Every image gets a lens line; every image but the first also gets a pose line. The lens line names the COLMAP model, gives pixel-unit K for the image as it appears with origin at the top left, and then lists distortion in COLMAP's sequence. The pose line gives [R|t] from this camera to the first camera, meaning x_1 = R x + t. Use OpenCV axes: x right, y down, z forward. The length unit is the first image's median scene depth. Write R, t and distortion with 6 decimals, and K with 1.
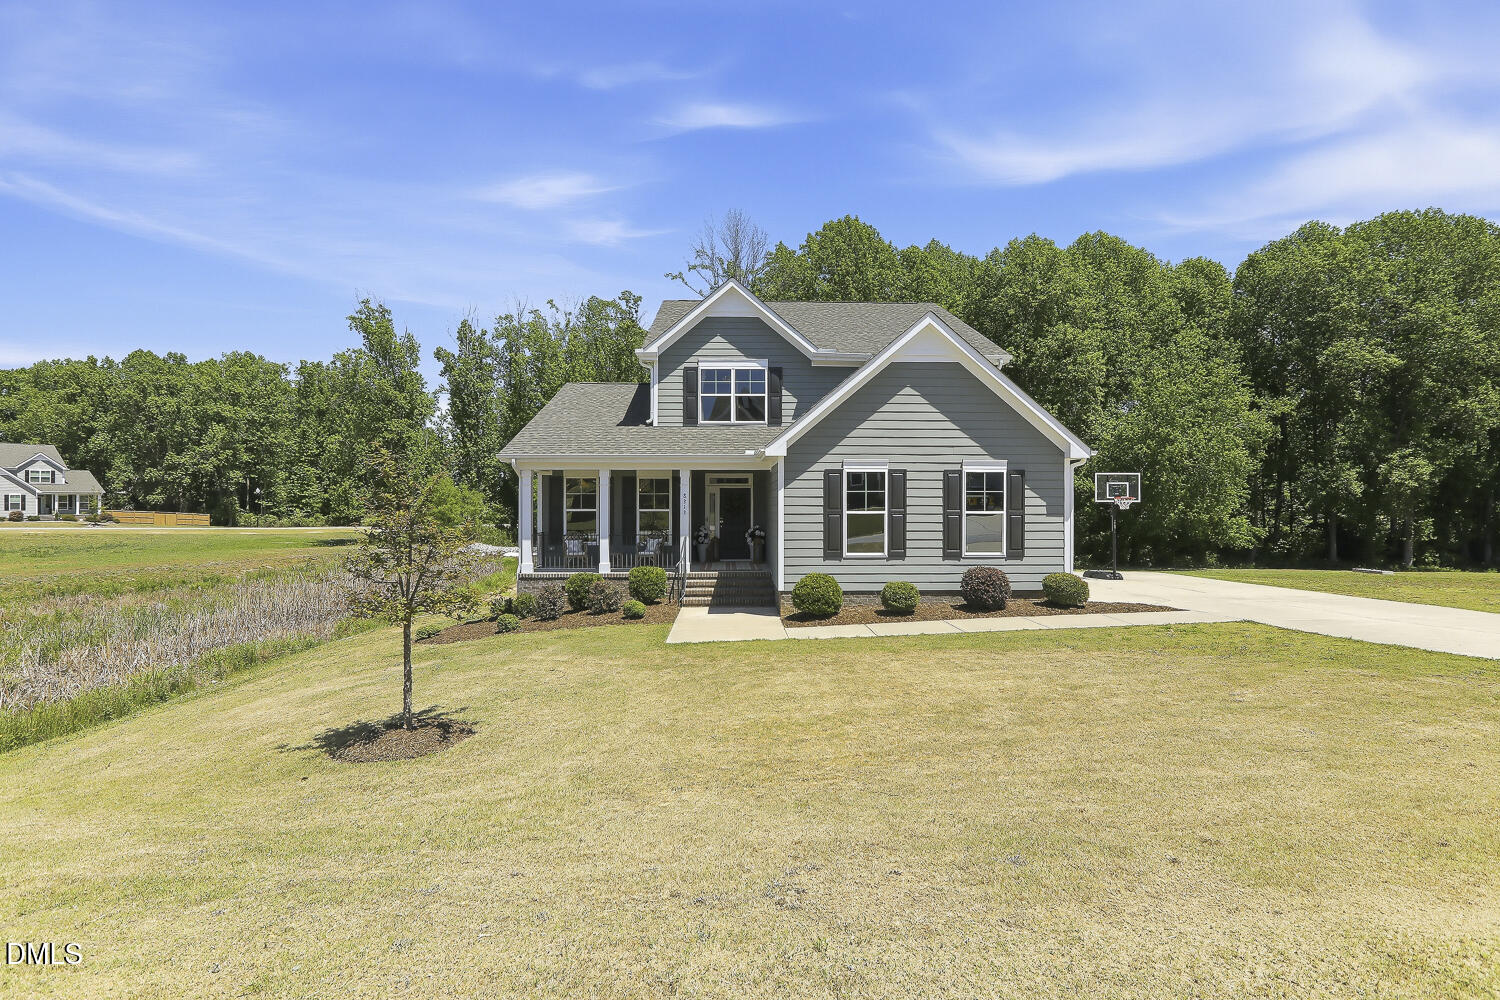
lens RADIAL K [[675.5, 0, 749.2], [0, 675.5, 499.3], [0, 0, 1]] dist [-0.002472, 0.002245]
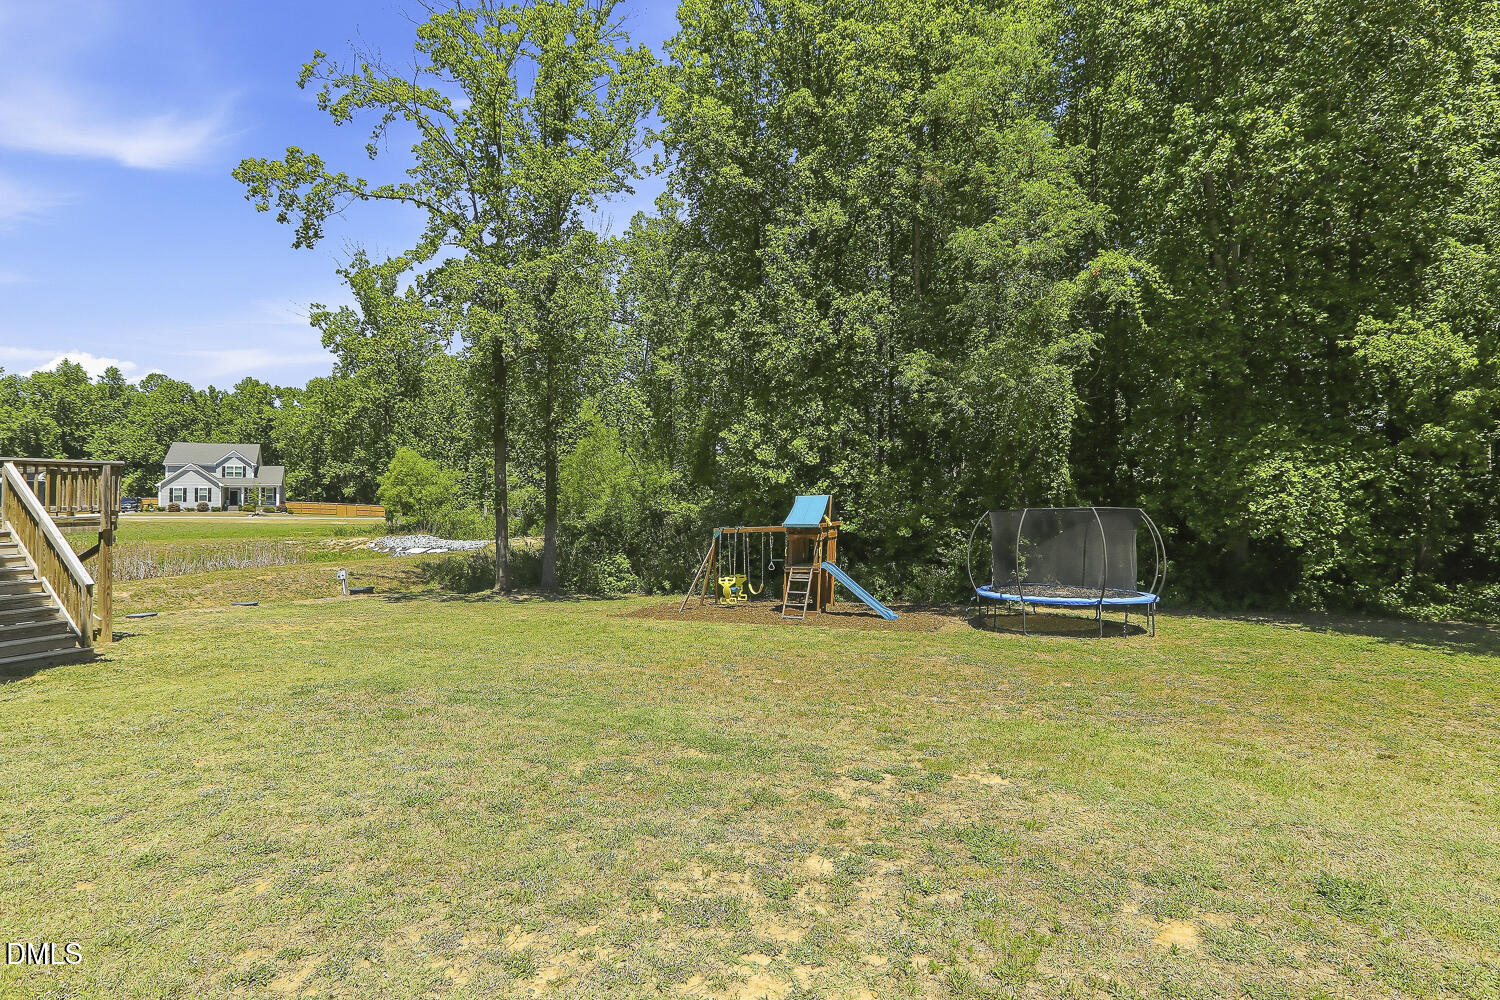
lens RADIAL K [[675.5, 0, 746.5], [0, 675.5, 497.5], [0, 0, 1]] dist [-0.002472, 0.002245]
pose [[0.910986, -0.011353, -0.412280, 0.181333], [0.015114, 0.999869, 0.005864, 0.014951], [0.412159, -0.011573, 0.911038, 0.329886]]
